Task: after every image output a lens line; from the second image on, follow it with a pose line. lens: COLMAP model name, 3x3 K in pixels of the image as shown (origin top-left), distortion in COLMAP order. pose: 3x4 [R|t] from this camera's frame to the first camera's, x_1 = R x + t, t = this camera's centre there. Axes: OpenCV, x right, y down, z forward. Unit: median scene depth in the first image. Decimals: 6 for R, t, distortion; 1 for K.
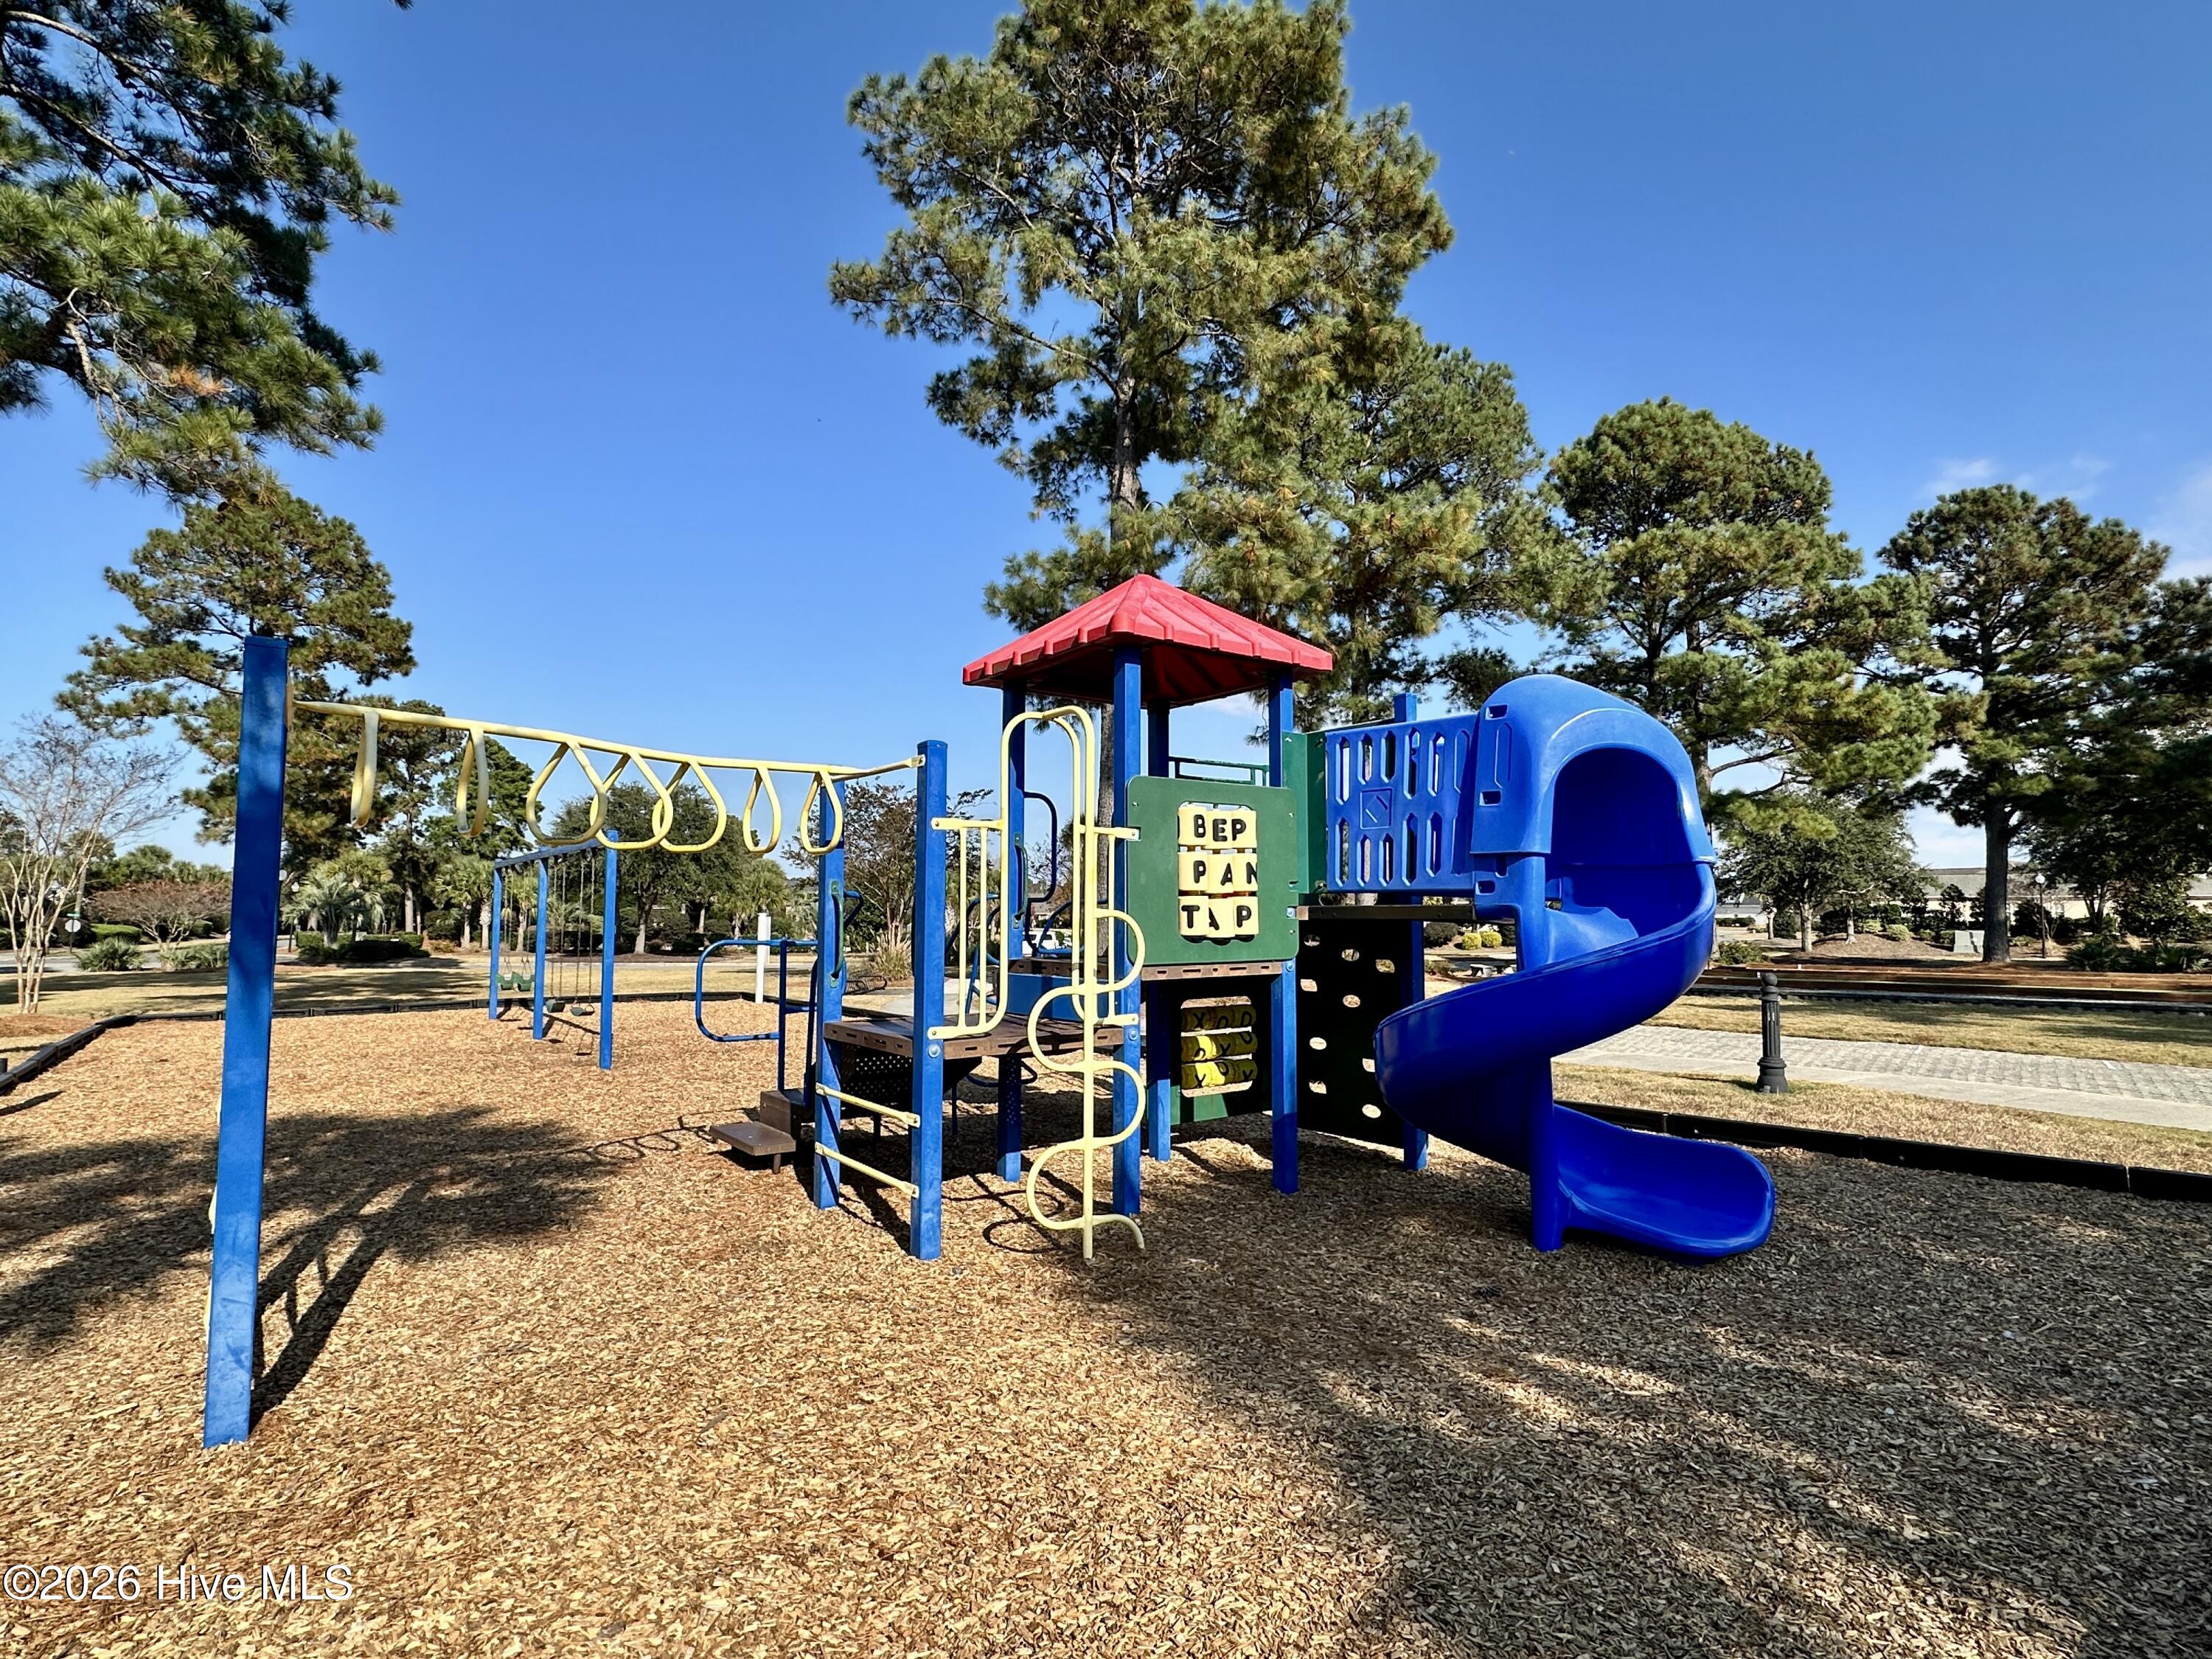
lens RADIAL K [[1171.5, 0, 1106.0], [0, 1171.5, 829.5], [0, 0, 1]] dist [0.002677, 0.000577]
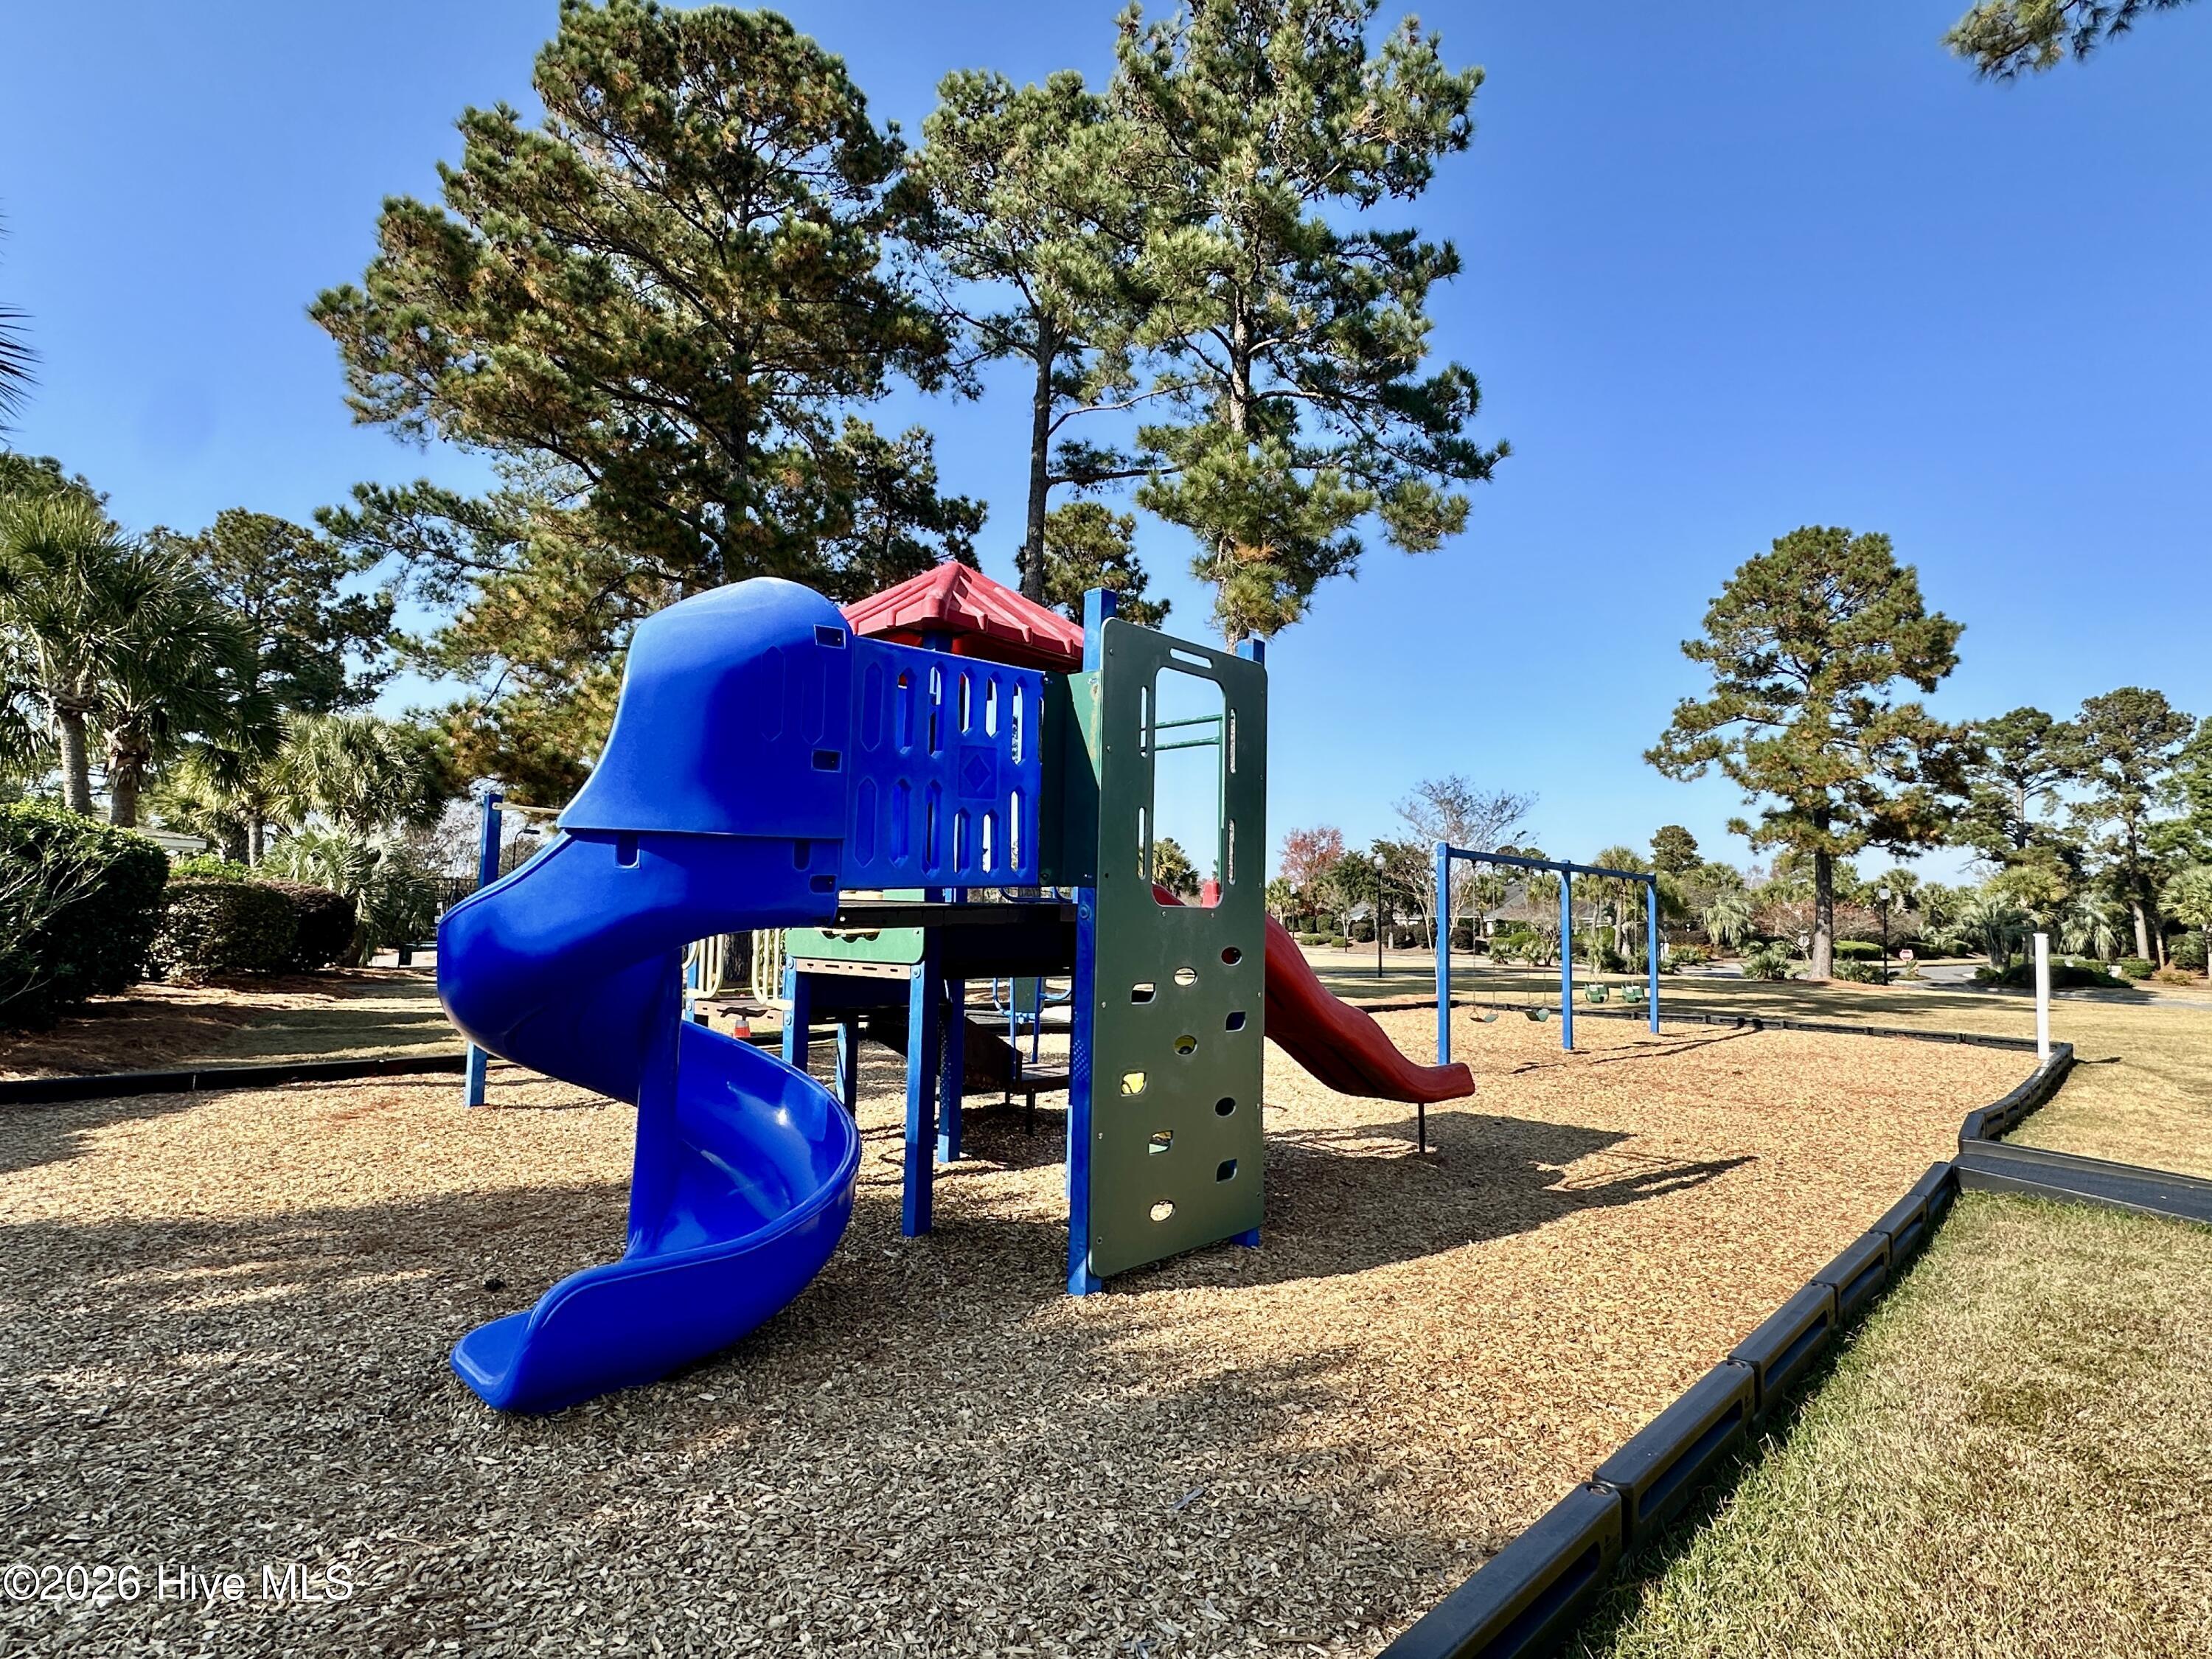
lens RADIAL K [[1171.5, 0, 1106.0], [0, 1171.5, 829.5], [0, 0, 1]] dist [0.002677, 0.000577]
pose [[0.194696, -0.070059, -0.978358, 0.127768], [0.052097, 0.996777, -0.061010, 0.007938], [0.979479, -0.039091, 0.197718, 0.112007]]
